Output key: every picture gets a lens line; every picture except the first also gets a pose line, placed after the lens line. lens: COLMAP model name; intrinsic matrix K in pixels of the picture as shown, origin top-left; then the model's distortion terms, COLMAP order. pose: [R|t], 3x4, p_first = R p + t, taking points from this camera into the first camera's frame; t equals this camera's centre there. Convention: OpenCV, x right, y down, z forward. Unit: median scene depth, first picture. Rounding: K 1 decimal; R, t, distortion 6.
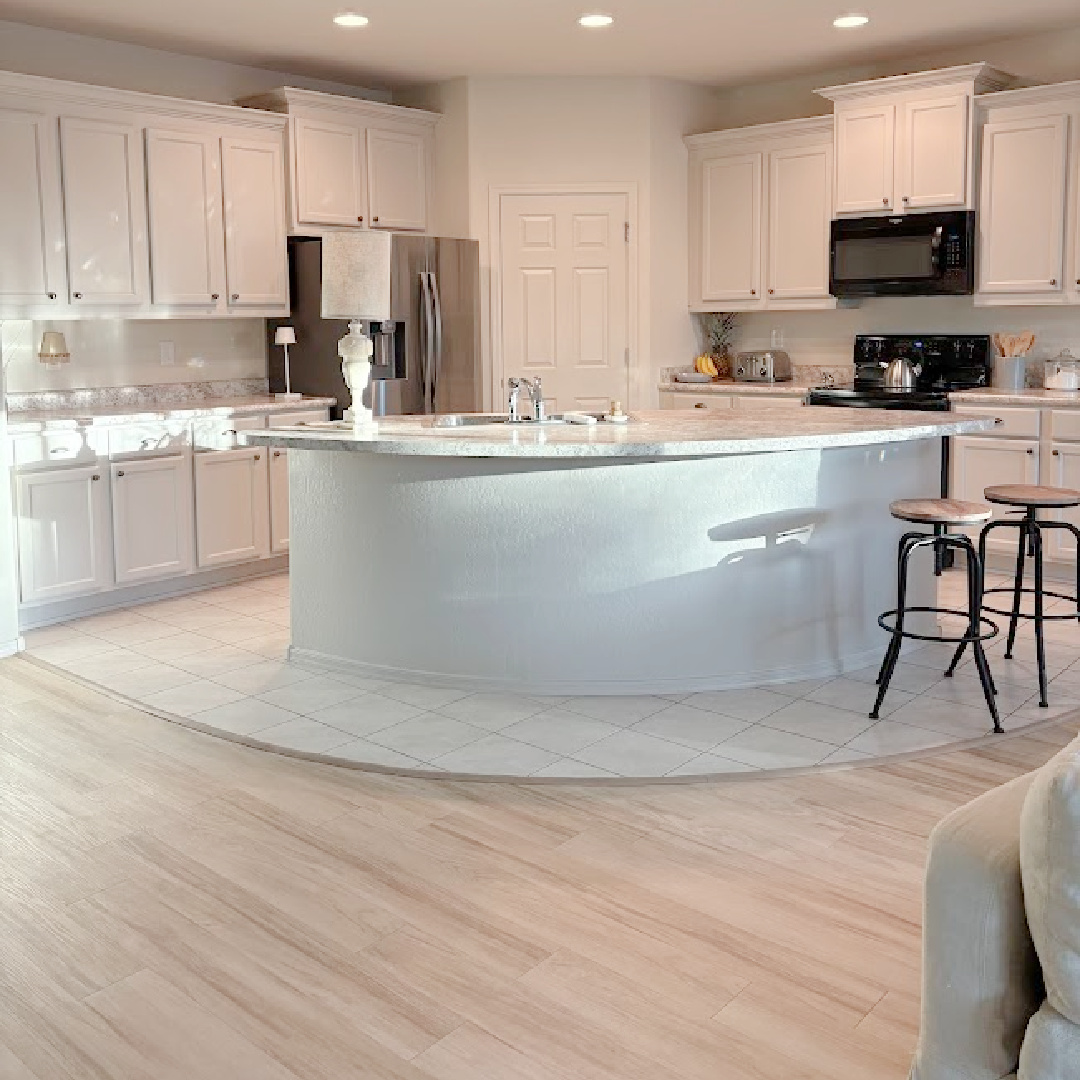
lens RADIAL K [[1077.7, 0, 532.4], [0, 1077.7, 421.1], [0, 0, 1]] dist [0.023434, 0.000000]
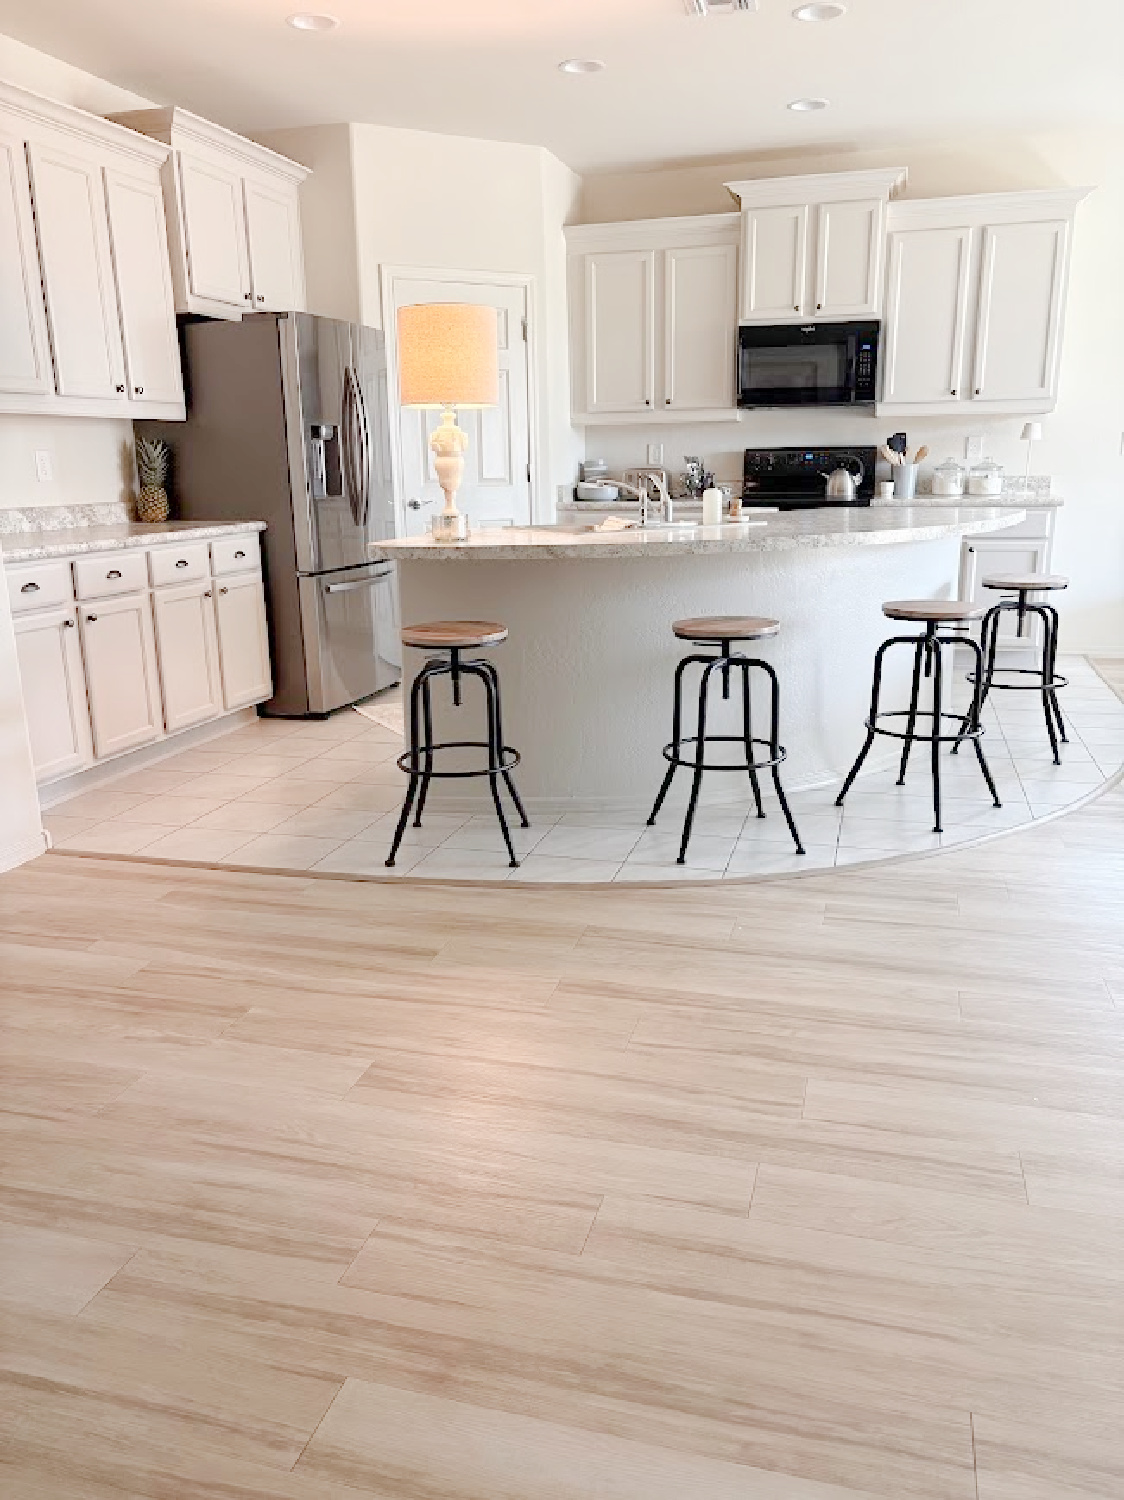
lens RADIAL K [[1129.9, 0, 562.6], [0, 1129.9, 756.5], [0, 0, 1]] dist [0.022042, -0.039021]
pose [[0.903086, -0.110602, 0.414973, -0.356159], [0.045142, 0.985363, 0.164386, 0.024253], [-0.427080, -0.129722, 0.894860, 0.100071]]
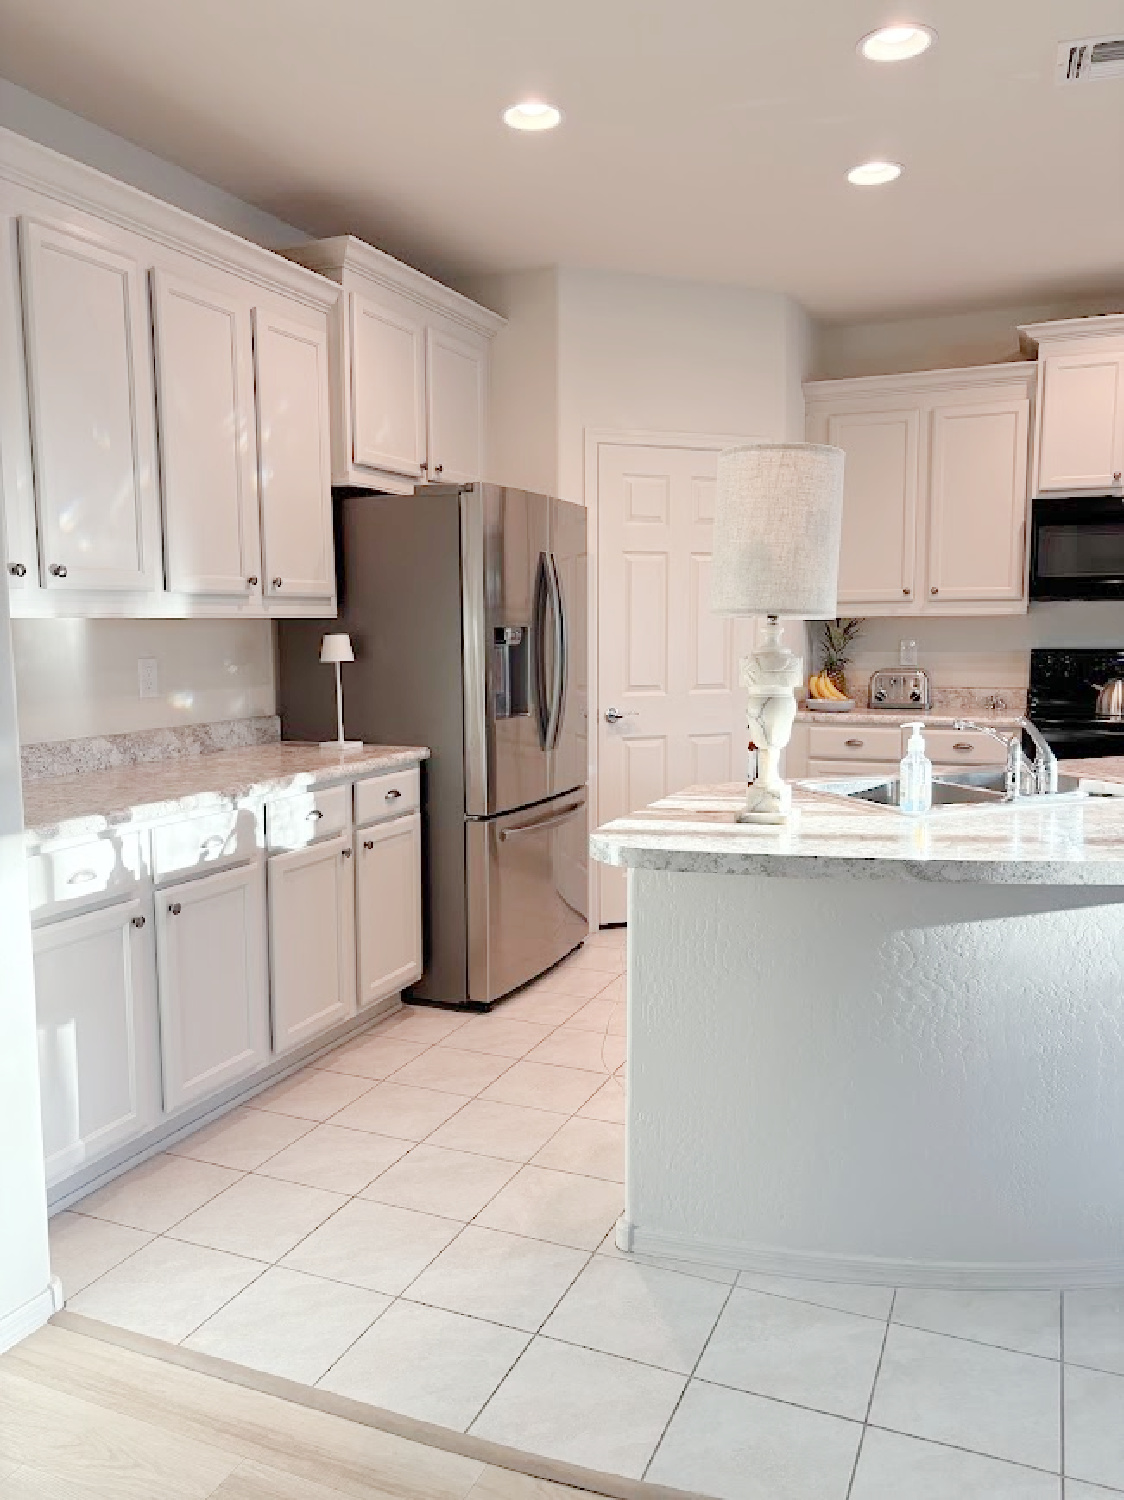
lens RADIAL K [[1129.9, 0, 560.0], [0, 1129.9, 754.2], [0, 0, 1]] dist [0.022042, -0.039021]
pose [[0.952460, -0.026046, 0.303550, -0.308045], [0.021110, 0.999586, 0.019531, -0.028749], [-0.303933, -0.012194, 0.952615, 0.348491]]
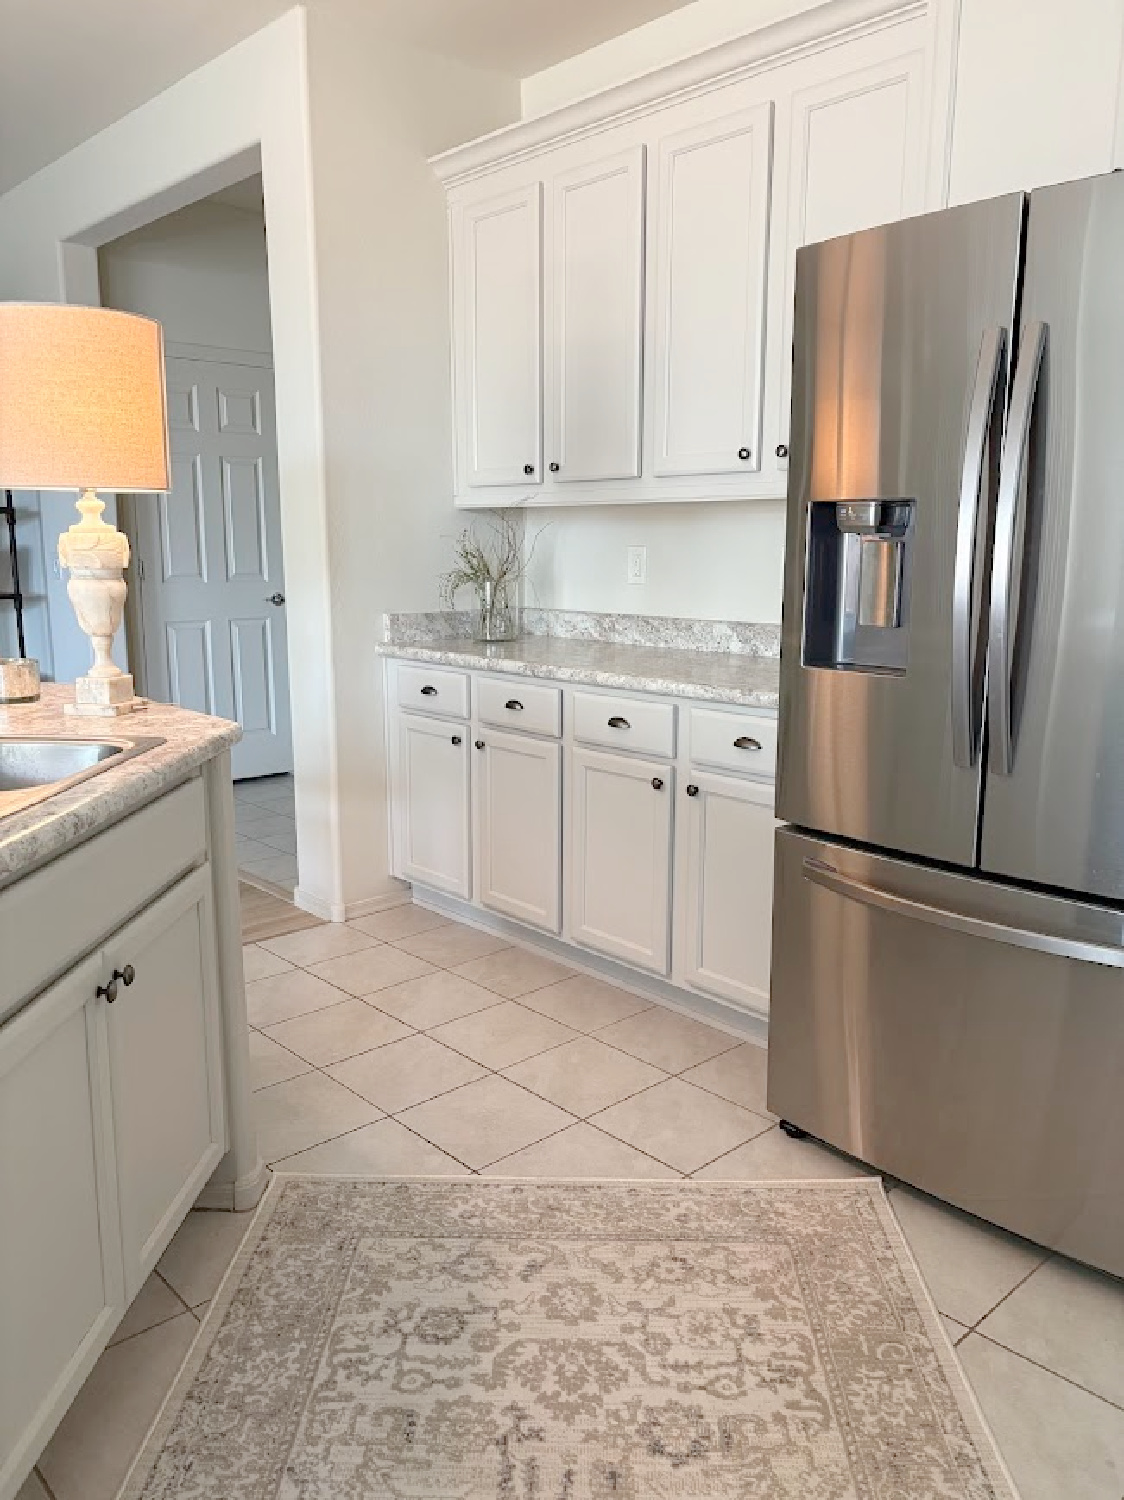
lens RADIAL K [[1129.9, 0, 557.6], [0, 1129.9, 746.6], [0, 0, 1]] dist [0.022042, -0.039021]
pose [[-0.111772, 0.190705, -0.975263, 0.241038], [-0.096808, 0.974655, 0.201681, -0.078228], [0.989007, 0.116956, -0.090478, 0.937076]]
